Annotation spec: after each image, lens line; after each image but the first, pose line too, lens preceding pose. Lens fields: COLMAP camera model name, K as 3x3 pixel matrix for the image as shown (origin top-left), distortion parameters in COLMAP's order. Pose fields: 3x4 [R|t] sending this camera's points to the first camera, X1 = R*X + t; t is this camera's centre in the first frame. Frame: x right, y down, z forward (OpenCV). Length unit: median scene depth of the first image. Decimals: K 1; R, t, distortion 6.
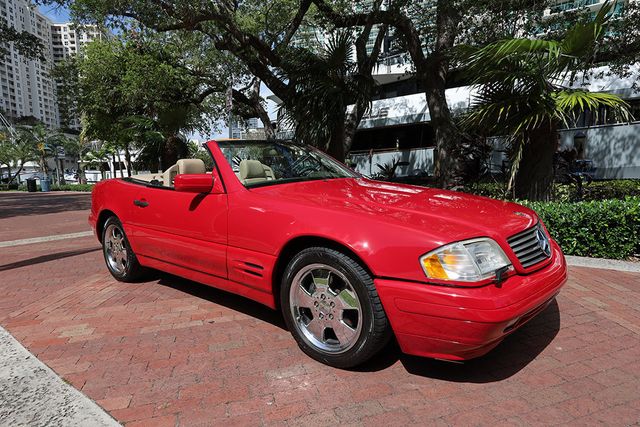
lens RADIAL K [[373.3, 0, 331.7], [0, 373.3, 228.2], [0, 0, 1]] dist [0.003217, -0.002449]
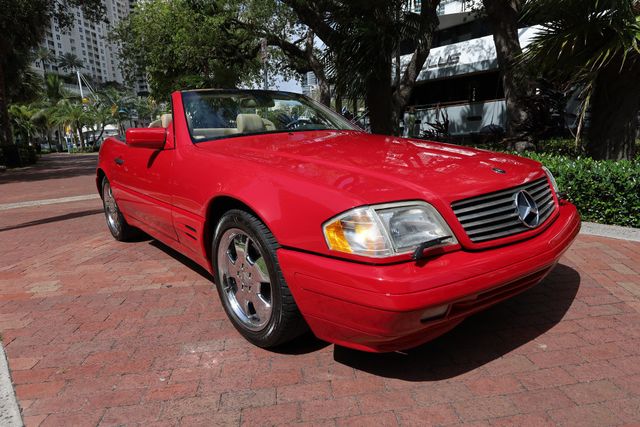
lens RADIAL K [[373.3, 0, 389.0], [0, 373.3, 229.7], [0, 0, 1]] dist [0.003217, -0.002449]
pose [[0.981623, 0.030672, -0.188351, 0.371230], [-0.012053, 0.994993, 0.099216, 0.006248], [0.190451, -0.095122, 0.977077, 0.173939]]
